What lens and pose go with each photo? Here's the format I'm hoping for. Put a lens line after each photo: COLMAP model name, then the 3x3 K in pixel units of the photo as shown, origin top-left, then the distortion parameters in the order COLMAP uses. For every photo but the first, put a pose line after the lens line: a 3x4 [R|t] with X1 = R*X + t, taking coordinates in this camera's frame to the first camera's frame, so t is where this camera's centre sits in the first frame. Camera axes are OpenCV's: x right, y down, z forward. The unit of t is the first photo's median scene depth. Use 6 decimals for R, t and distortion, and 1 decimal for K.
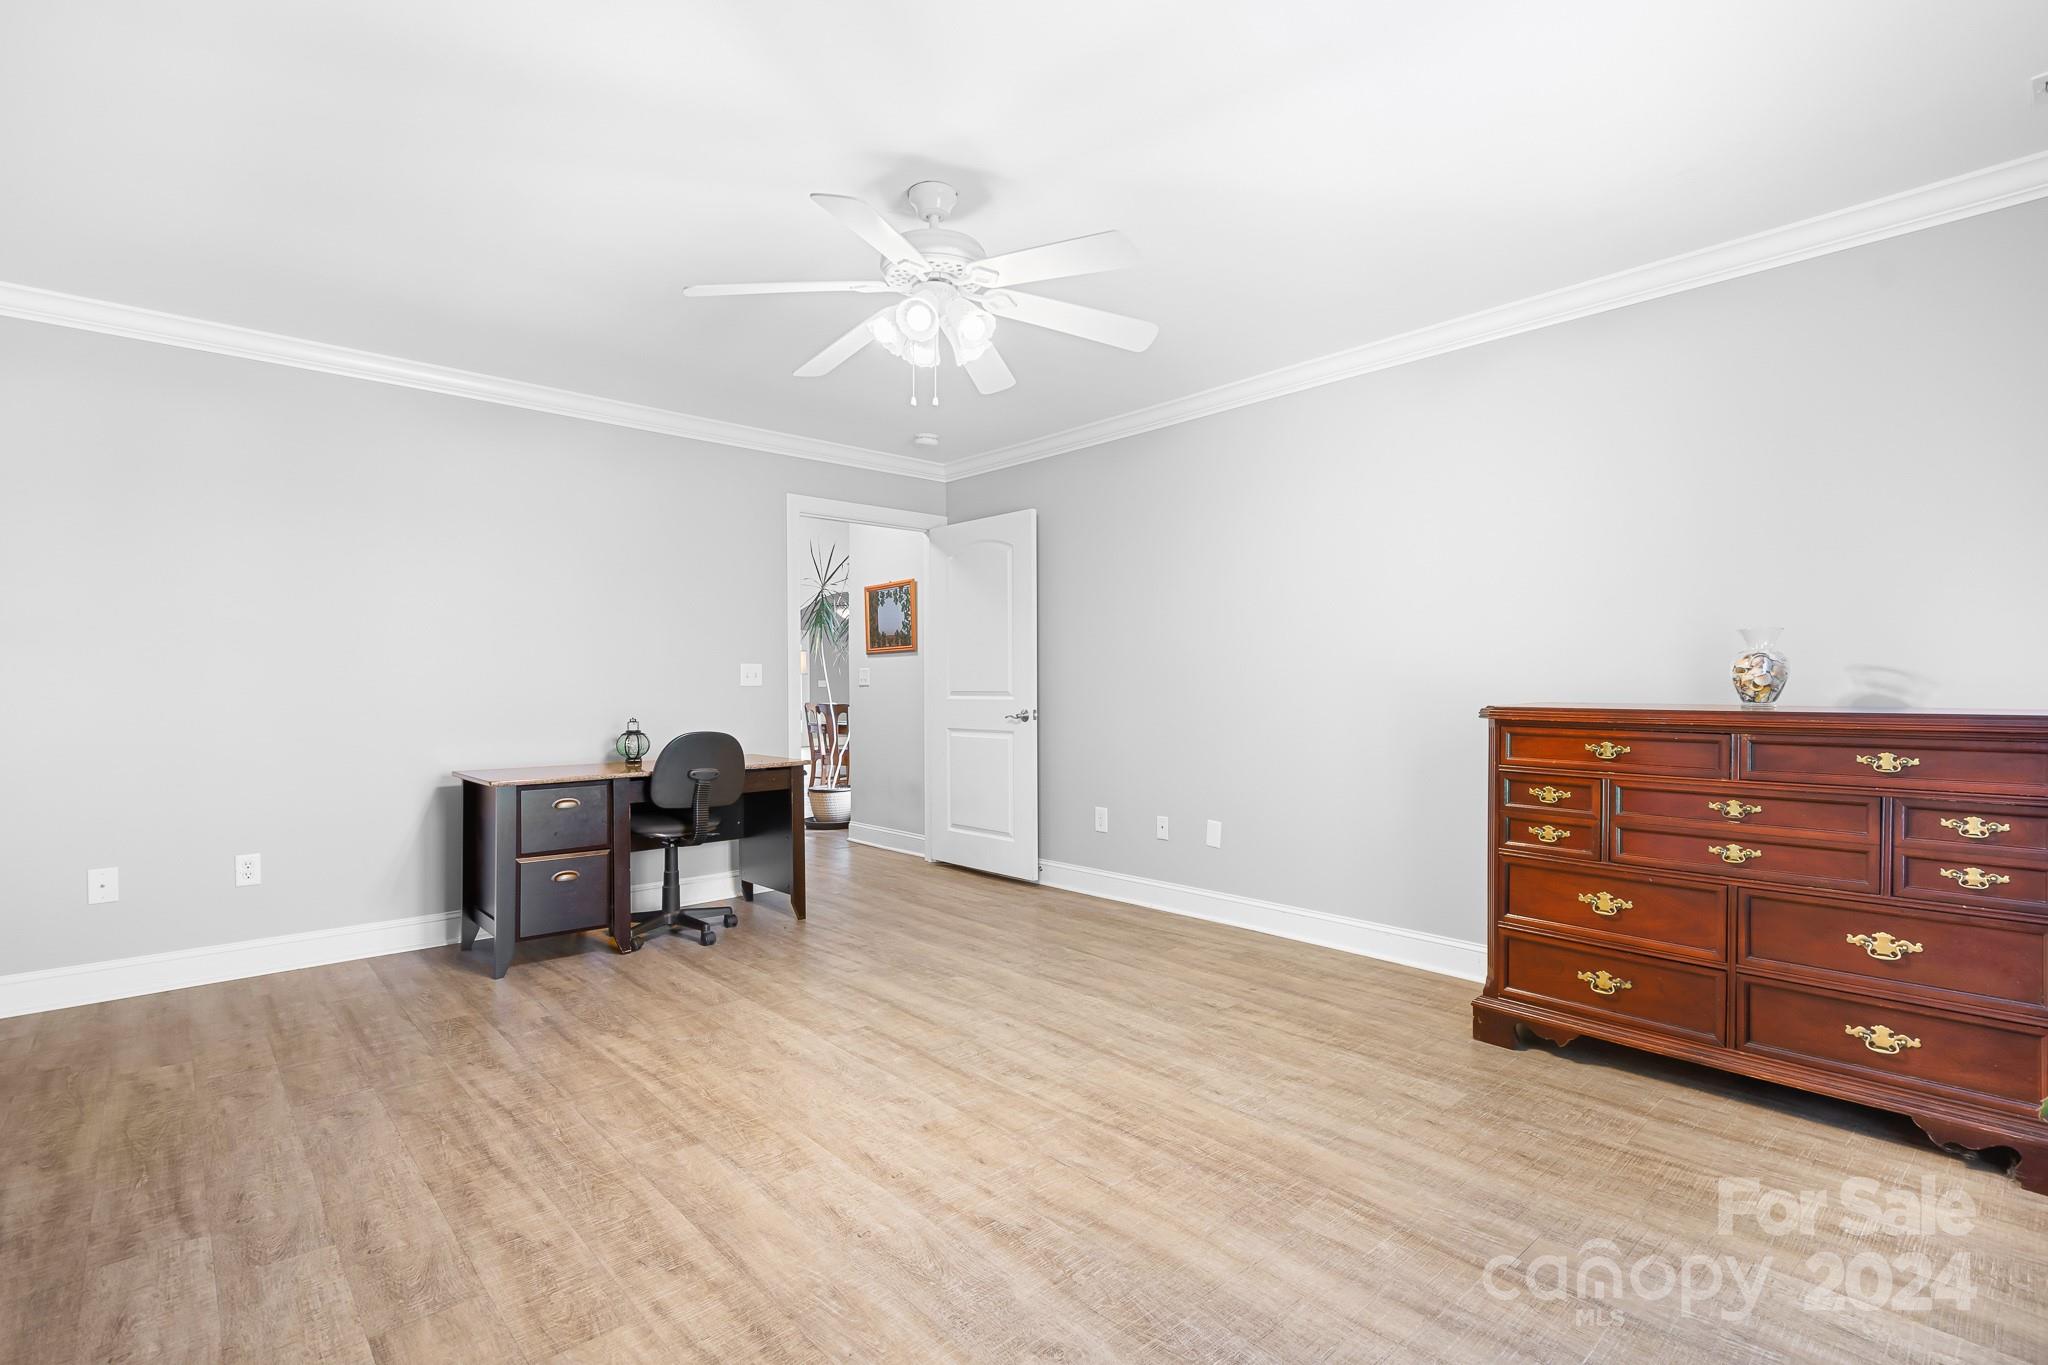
lens RADIAL K [[939.6, 0, 1023.0], [0, 939.6, 682.7], [0, 0, 1]] dist [0.017717, 0.000257]
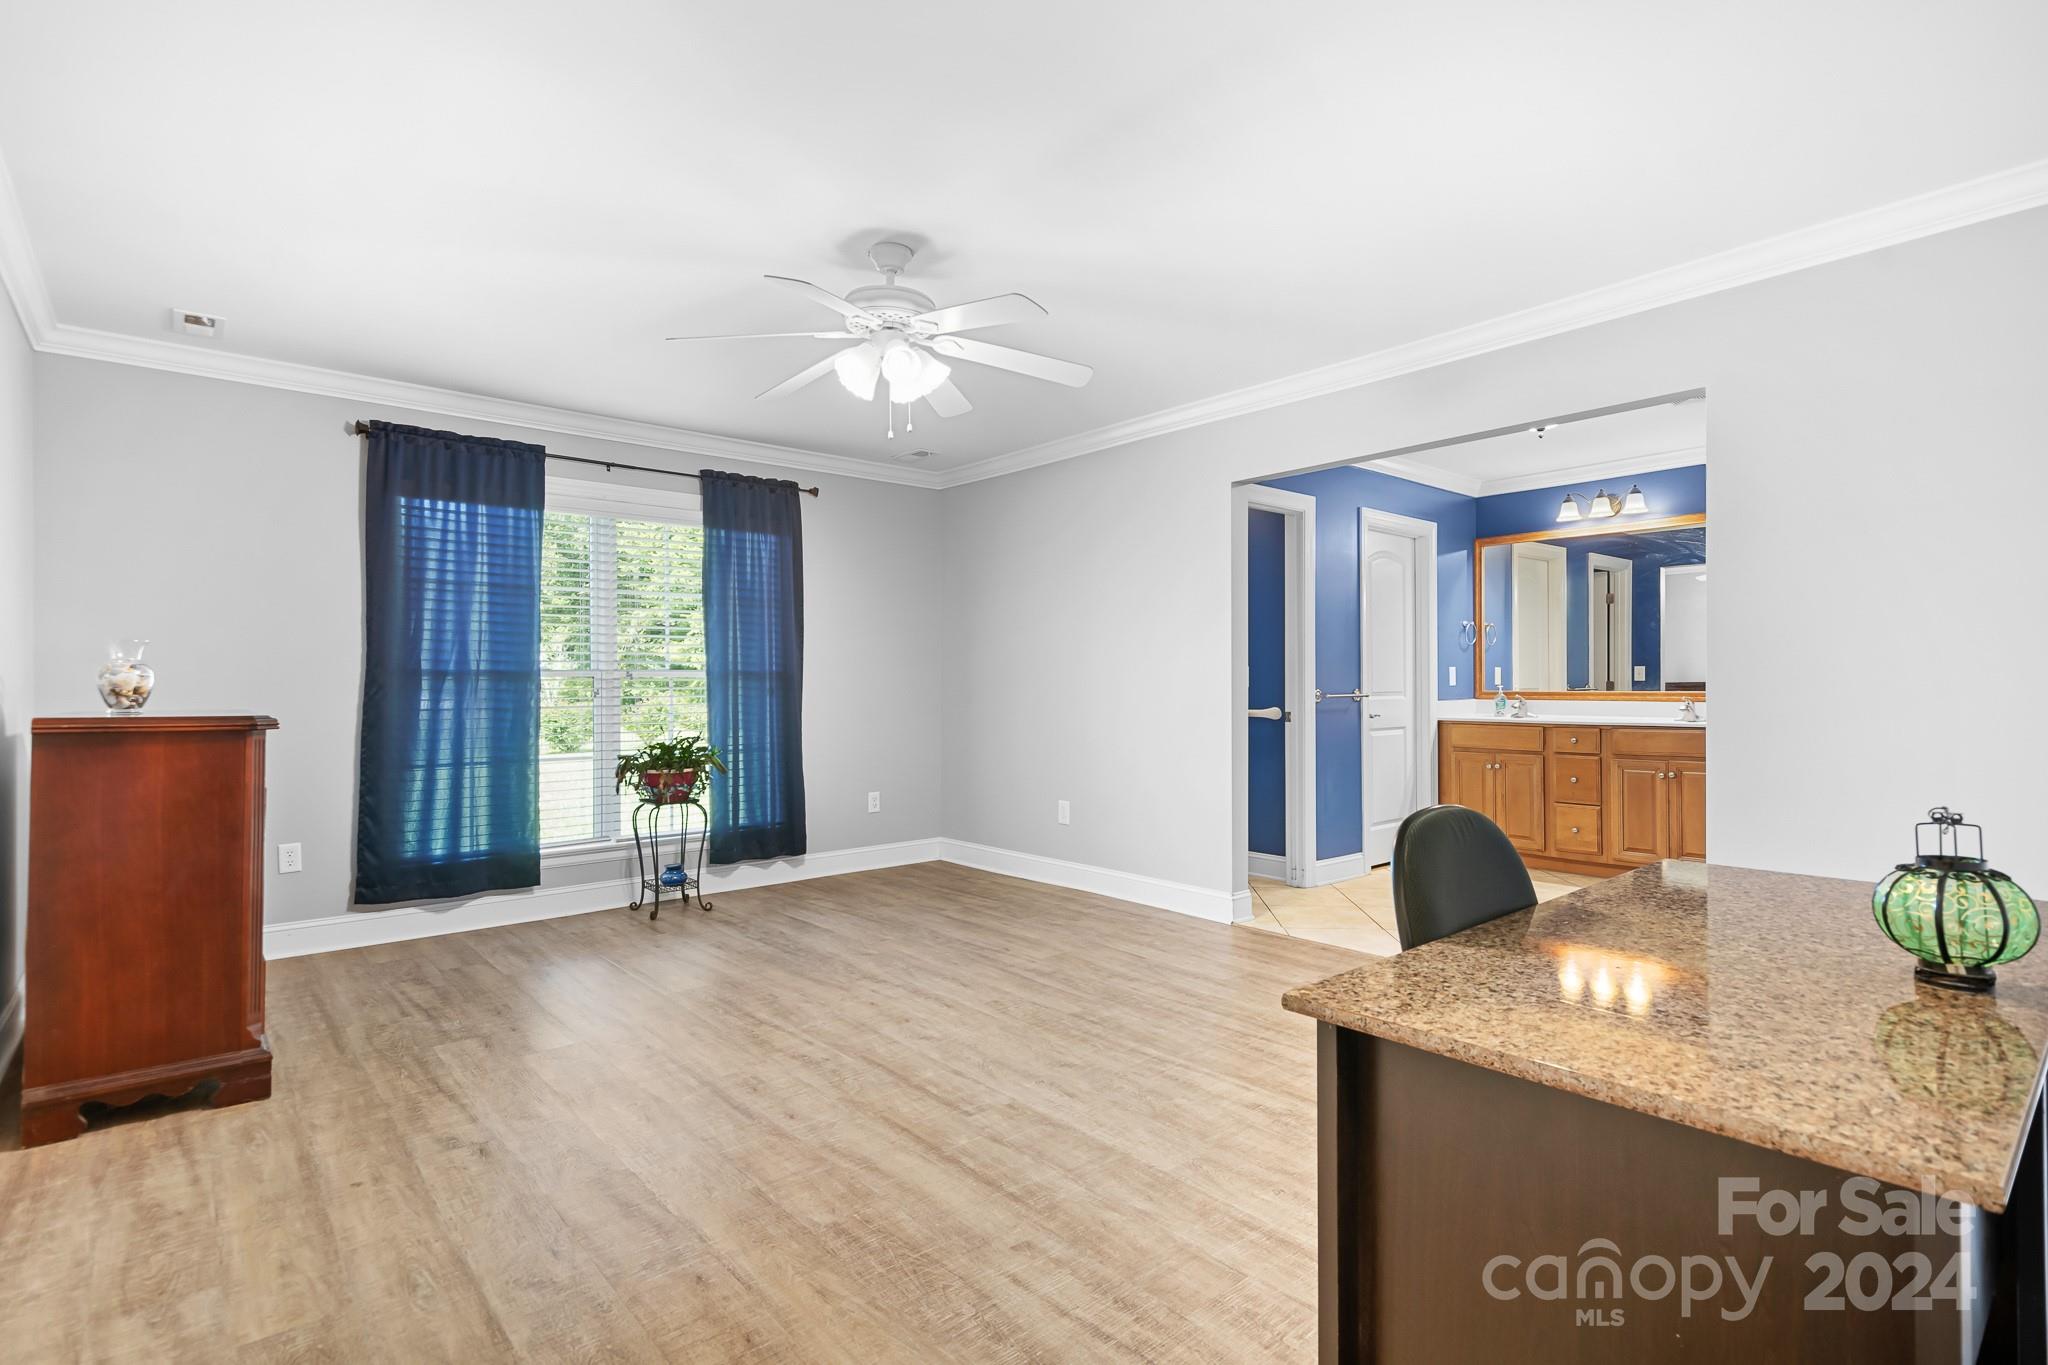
lens RADIAL K [[939.6, 0, 1025.6], [0, 939.6, 682.8], [0, 0, 1]] dist [0.017717, 0.000257]
pose [[-0.999719, 0.006747, 0.022721, -0.238931], [0.006665, 0.999971, -0.003657, 0.001877], [-0.022745, -0.003505, -0.999735, 1.831906]]
